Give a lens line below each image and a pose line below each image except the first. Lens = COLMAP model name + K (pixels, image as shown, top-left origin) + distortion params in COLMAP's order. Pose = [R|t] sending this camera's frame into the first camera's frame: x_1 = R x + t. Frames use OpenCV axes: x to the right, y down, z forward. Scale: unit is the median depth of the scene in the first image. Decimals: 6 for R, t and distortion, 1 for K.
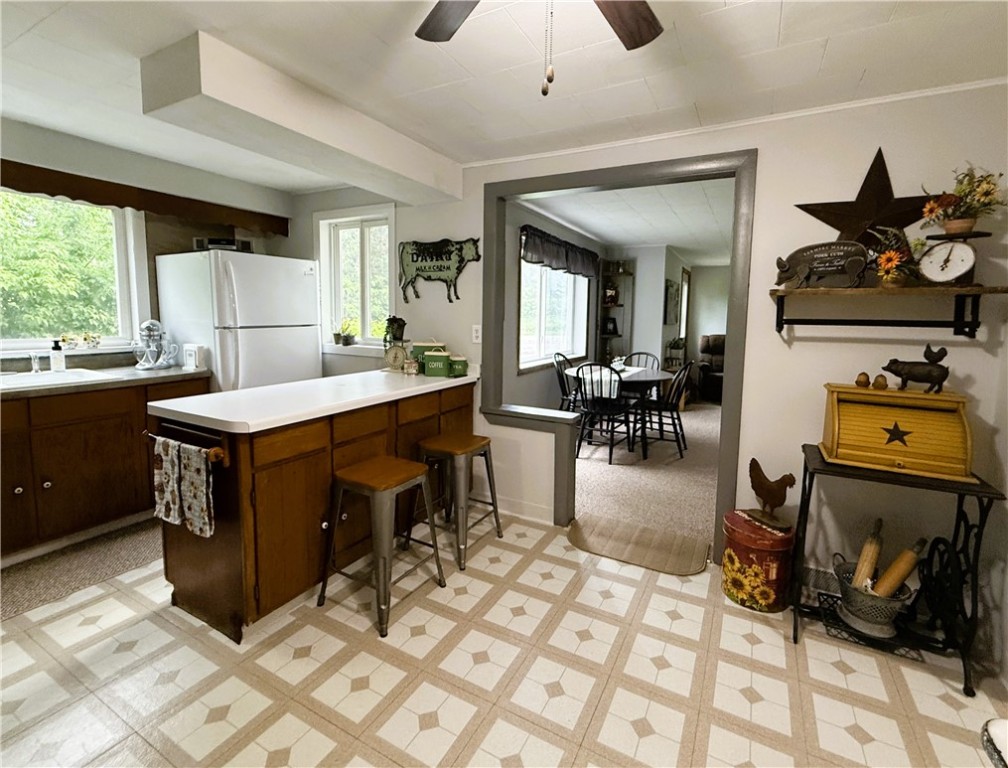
lens RADIAL K [[454.2, 0, 518.7], [0, 454.2, 354.3], [0, 0, 1]] dist [0.002275, -0.000148]
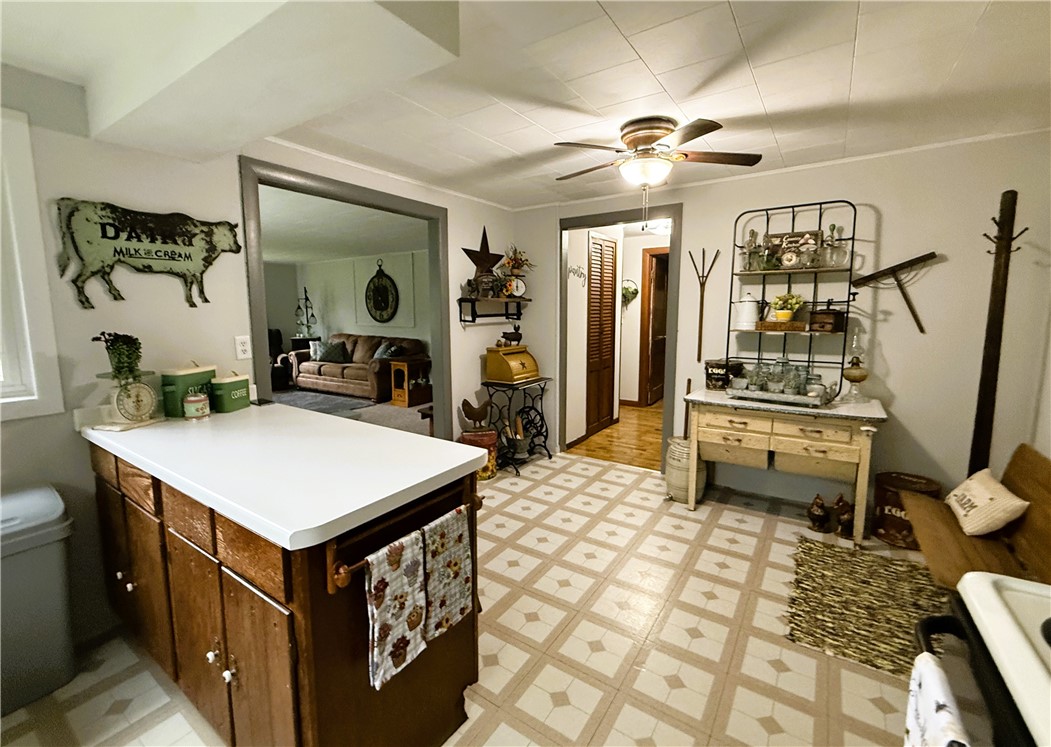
lens RADIAL K [[456.0, 0, 504.4], [0, 456.0, 358.1], [0, 0, 1]] dist [-0.001813, 0.000039]
pose [[0.136318, -0.128897, 0.982244, -0.786182], [0.098259, 0.988370, 0.116064, -0.071389], [-0.985780, 0.080692, 0.147398, 0.436996]]
